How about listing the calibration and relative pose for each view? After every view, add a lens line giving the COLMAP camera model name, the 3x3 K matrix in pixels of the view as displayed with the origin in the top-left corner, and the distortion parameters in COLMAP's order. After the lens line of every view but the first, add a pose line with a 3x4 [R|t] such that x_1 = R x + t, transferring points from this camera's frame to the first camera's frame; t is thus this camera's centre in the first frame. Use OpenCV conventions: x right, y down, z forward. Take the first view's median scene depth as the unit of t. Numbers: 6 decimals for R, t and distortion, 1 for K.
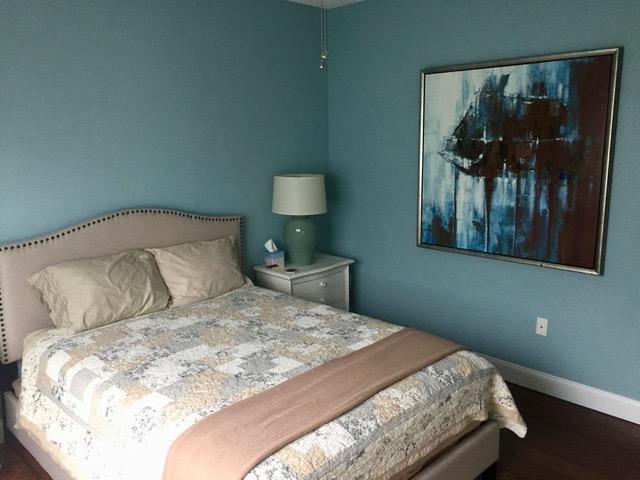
lens RADIAL K [[552.2, 0, 320.3], [0, 552.2, 242.8], [0, 0, 1]] dist [0.057271, -0.072732]
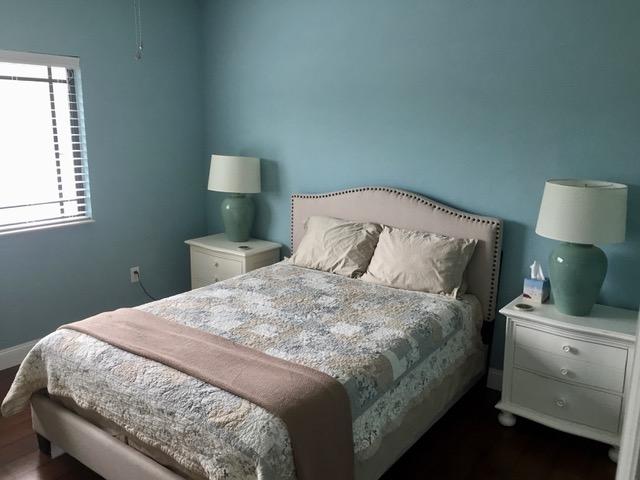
lens RADIAL K [[552.2, 0, 314.0], [0, 552.2, 240.0], [0, 0, 1]] dist [0.057271, -0.072732]
pose [[0.130060, 0.225157, -0.965603, 0.787053], [-0.211051, 0.957843, 0.194920, -0.156343], [0.968784, 0.178440, 0.172097, 0.754085]]
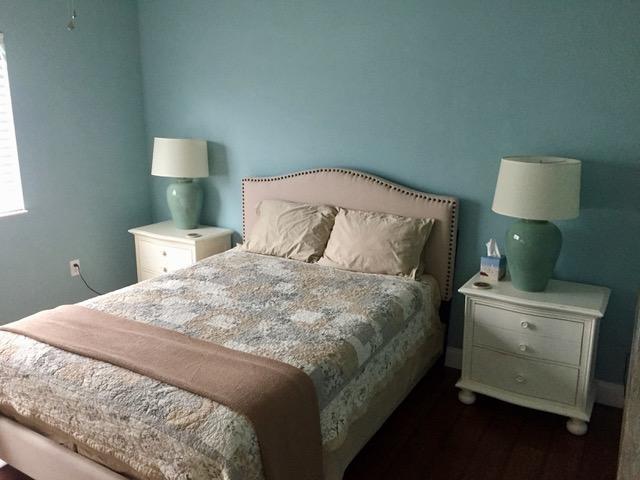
lens RADIAL K [[552.2, 0, 316.1], [0, 552.2, 241.2], [0, 0, 1]] dist [0.057271, -0.072732]
pose [[0.234348, 0.249347, -0.939631, 0.747068], [-0.199920, 0.958249, 0.204427, -0.146288], [0.951374, 0.139944, 0.274413, 0.744786]]
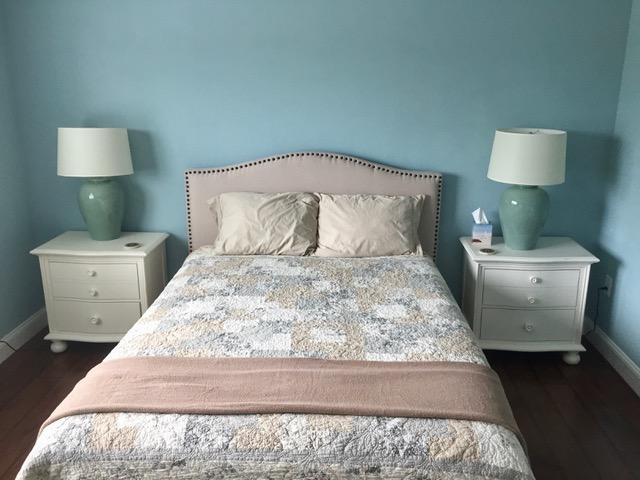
lens RADIAL K [[552.2, 0, 316.8], [0, 552.2, 241.1], [0, 0, 1]] dist [0.057271, -0.072732]
pose [[0.664862, 0.221653, -0.713322, 0.453285], [-0.151943, 0.975125, 0.161384, -0.071247], [0.731350, 0.001087, 0.682002, 0.354645]]
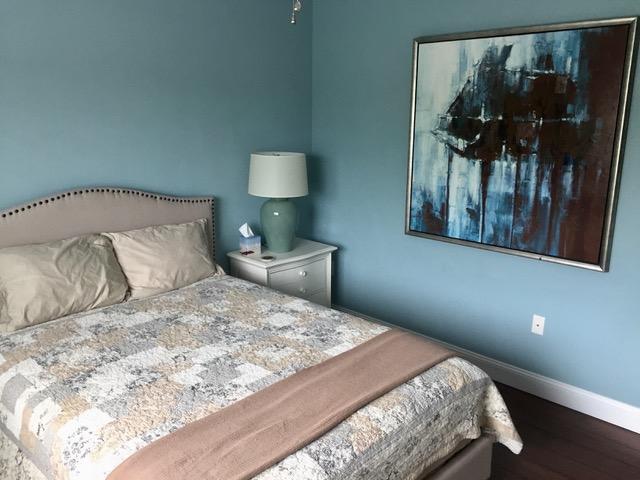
lens RADIAL K [[552.2, 0, 320.2], [0, 552.2, 243.2], [0, 0, 1]] dist [0.057271, -0.072732]
pose [[0.999621, 0.016938, 0.021688, 0.017947], [-0.017842, 0.998949, 0.042218, -0.018558], [-0.020950, -0.042589, 0.998873, 0.108171]]
